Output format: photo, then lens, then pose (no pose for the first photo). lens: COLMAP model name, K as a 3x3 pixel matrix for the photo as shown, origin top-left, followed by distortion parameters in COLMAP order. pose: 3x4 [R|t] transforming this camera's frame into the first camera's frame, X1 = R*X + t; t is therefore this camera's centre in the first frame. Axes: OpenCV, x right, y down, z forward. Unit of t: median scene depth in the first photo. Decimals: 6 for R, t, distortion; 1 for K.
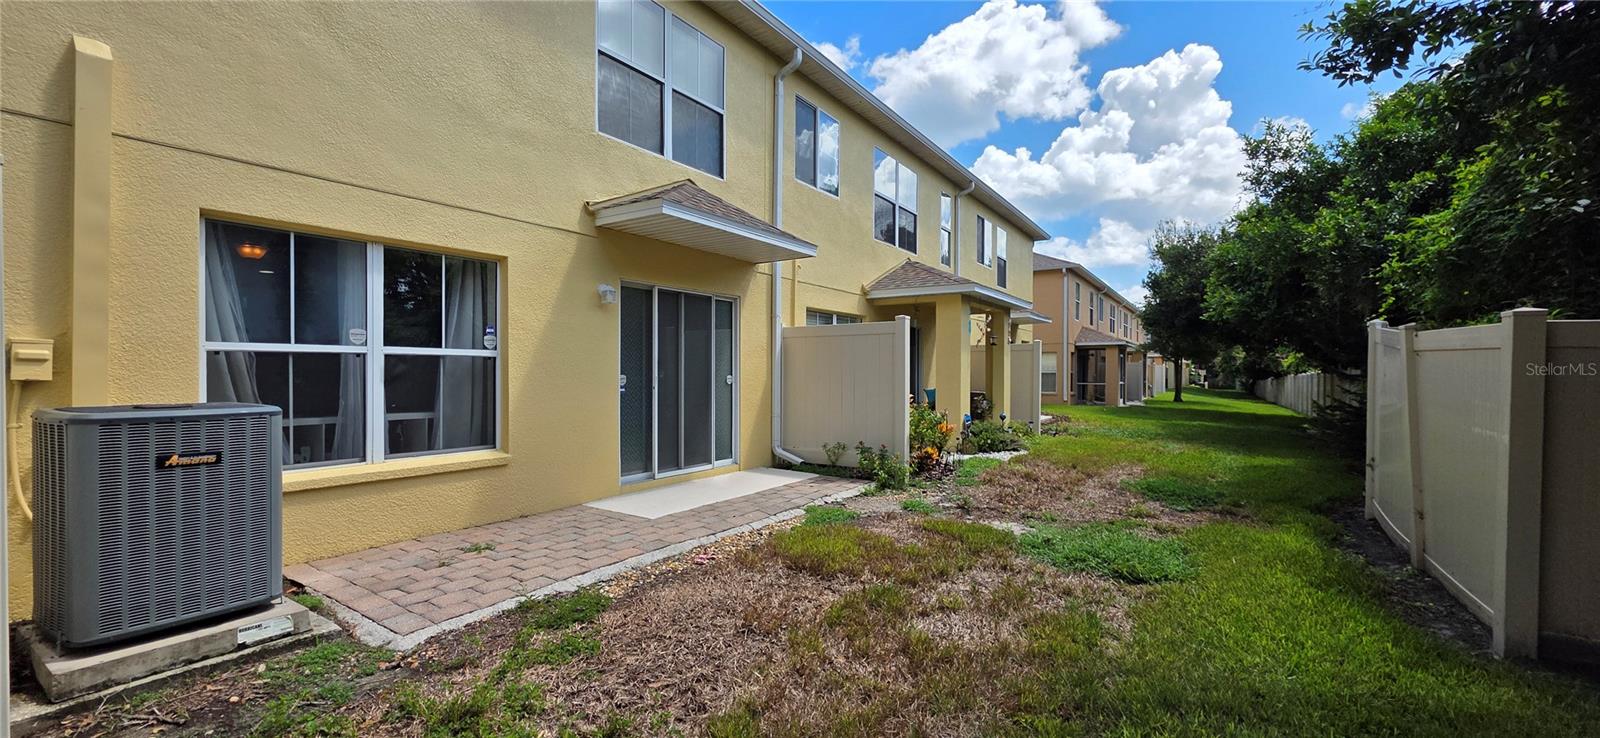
lens RADIAL K [[641.1, 0, 807.4], [0, 641.1, 374.1], [0, 0, 1]] dist [0.001752, -0.000351]
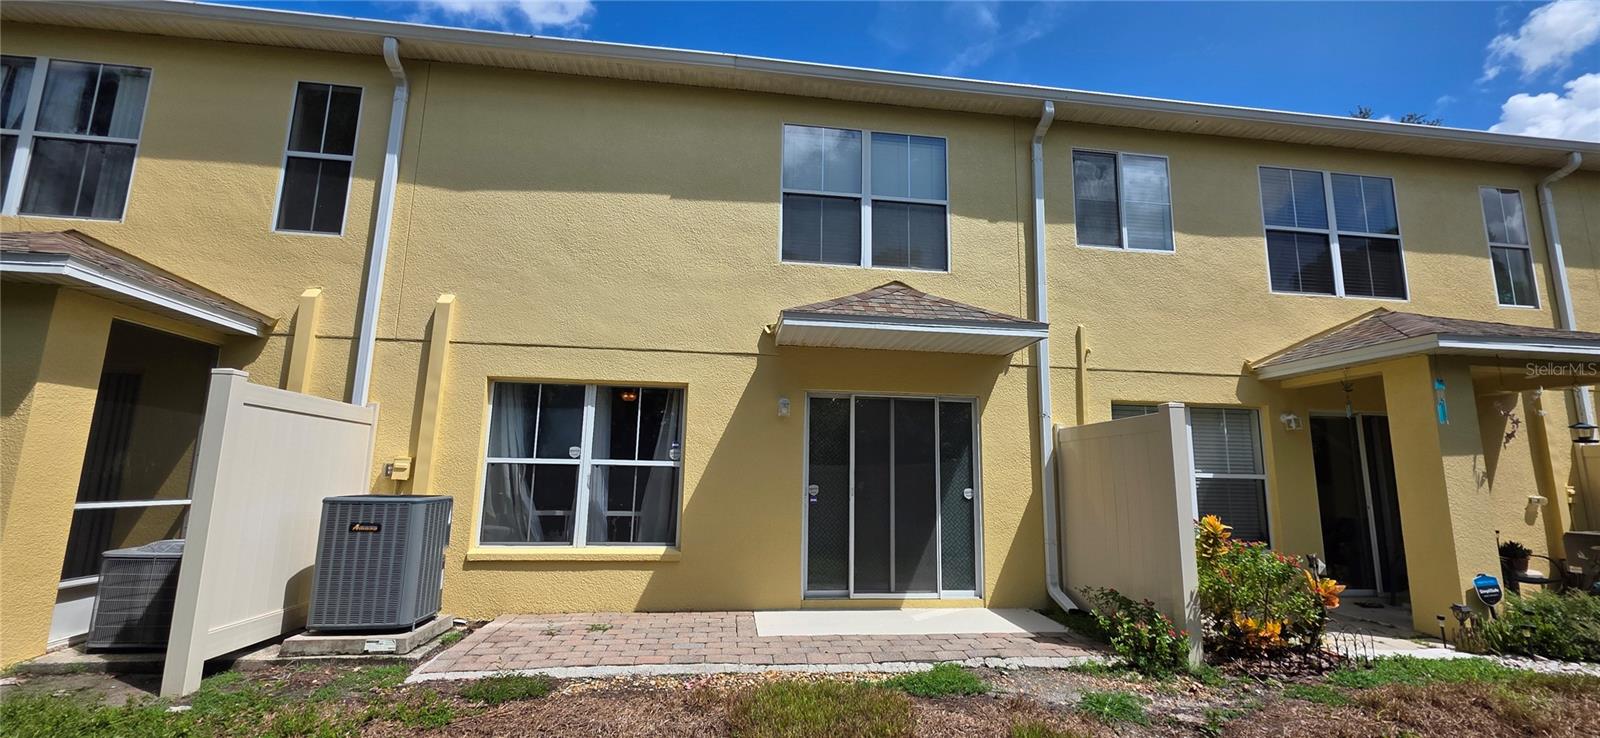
lens RADIAL K [[641.1, 0, 808.2], [0, 641.1, 376.2], [0, 0, 1]] dist [0.001752, -0.000351]
pose [[0.649495, -0.112255, -0.752034, 0.637875], [-0.018878, 0.986357, -0.163536, -0.003301], [0.760132, 0.120412, 0.638514, 0.438485]]
